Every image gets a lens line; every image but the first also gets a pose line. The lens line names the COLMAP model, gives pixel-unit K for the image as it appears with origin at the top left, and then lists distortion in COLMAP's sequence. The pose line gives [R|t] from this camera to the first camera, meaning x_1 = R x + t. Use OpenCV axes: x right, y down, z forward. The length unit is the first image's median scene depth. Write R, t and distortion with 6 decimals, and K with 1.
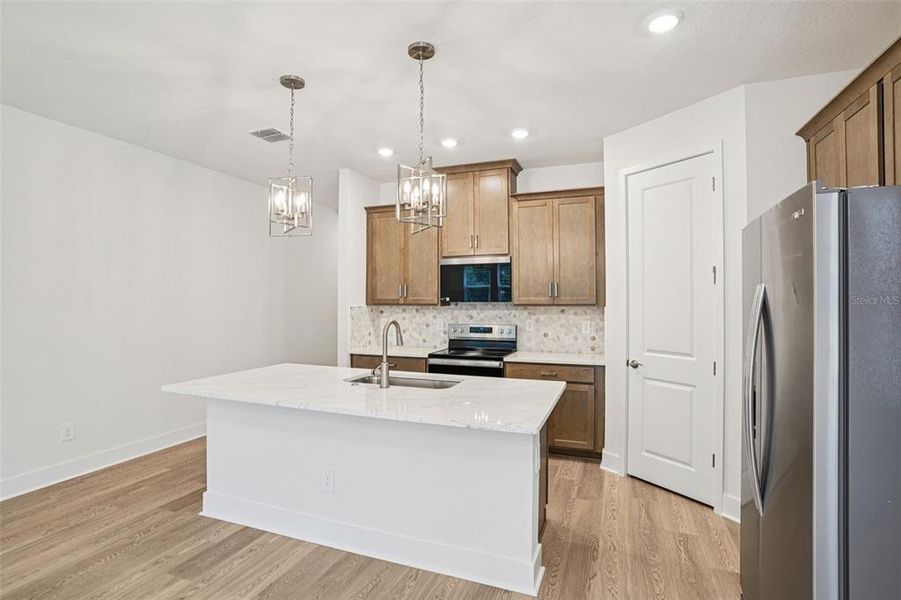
lens RADIAL K [[443.8, 0, 454.3], [0, 443.8, 297.4], [0, 0, 1]] dist [-0.061851, 0.035424]
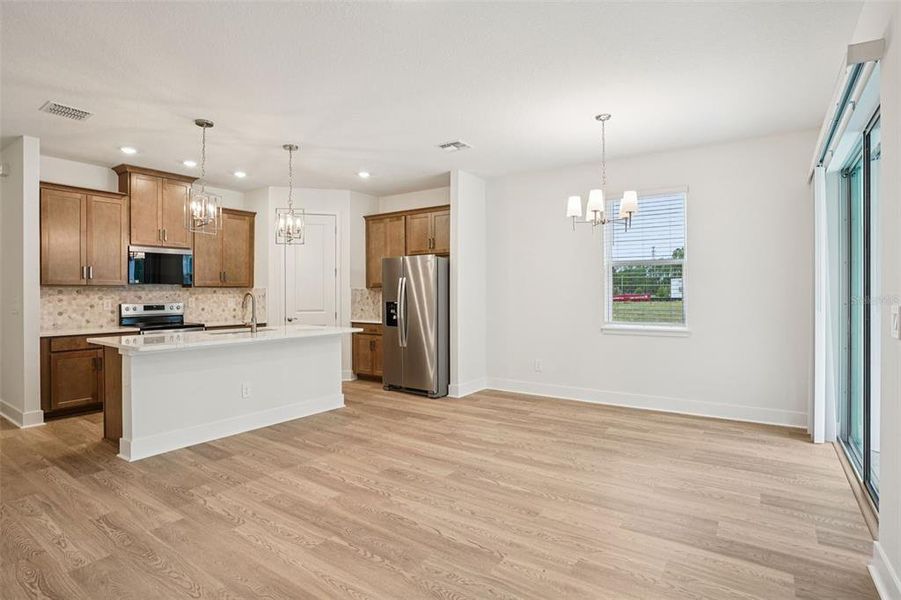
lens RADIAL K [[450.6, 0, 446.9], [0, 450.6, 296.8], [0, 0, 1]] dist [-0.081966, 0.038507]
pose [[0.248743, -0.010705, 0.968510, -0.942013], [-0.006166, 0.999901, 0.012635, 0.025610], [-0.968550, -0.009115, 0.248653, -0.064574]]
